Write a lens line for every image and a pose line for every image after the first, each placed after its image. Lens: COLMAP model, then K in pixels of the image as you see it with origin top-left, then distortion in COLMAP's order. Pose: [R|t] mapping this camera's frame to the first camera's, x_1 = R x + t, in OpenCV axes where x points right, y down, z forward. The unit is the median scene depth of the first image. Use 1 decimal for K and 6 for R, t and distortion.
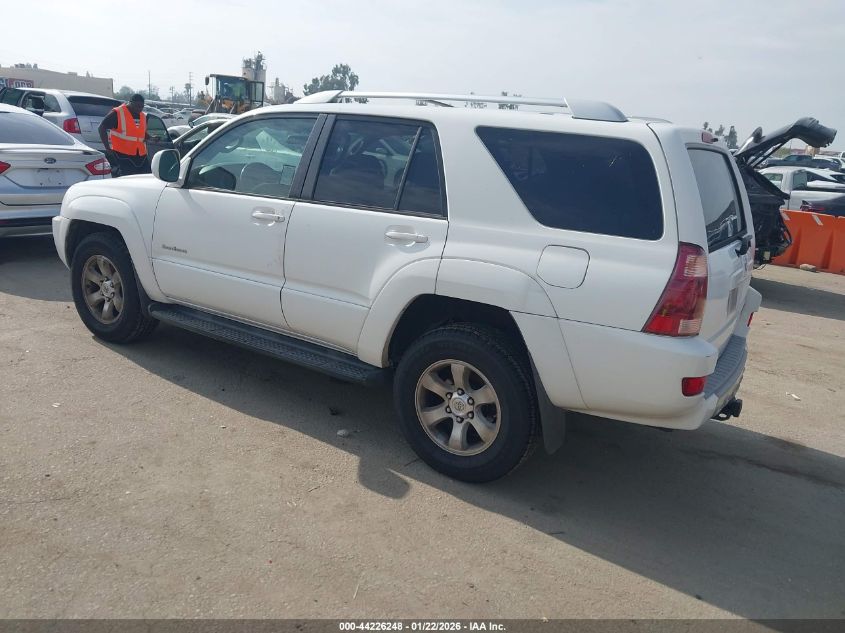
lens RADIAL K [[694.6, 0, 437.1], [0, 694.6, 315.5], [0, 0, 1]] dist [0.012443, 0.009049]
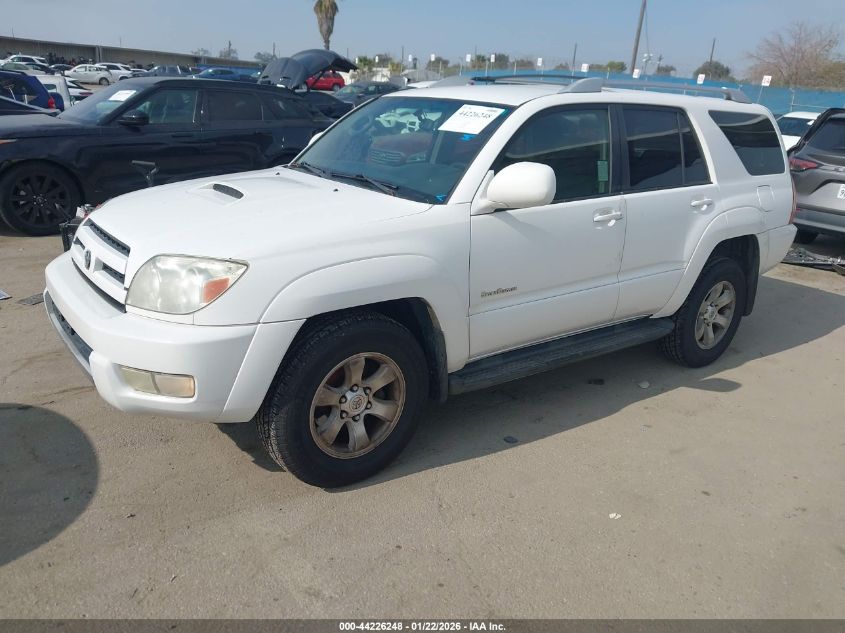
lens RADIAL K [[694.6, 0, 437.1], [0, 694.6, 315.5], [0, 0, 1]] dist [0.012443, 0.009049]
pose [[0.335634, -0.320038, 0.885960, -1.225104], [0.259375, 0.935559, 0.239694, -0.305045], [-0.905580, 0.149346, 0.397016, 0.816672]]
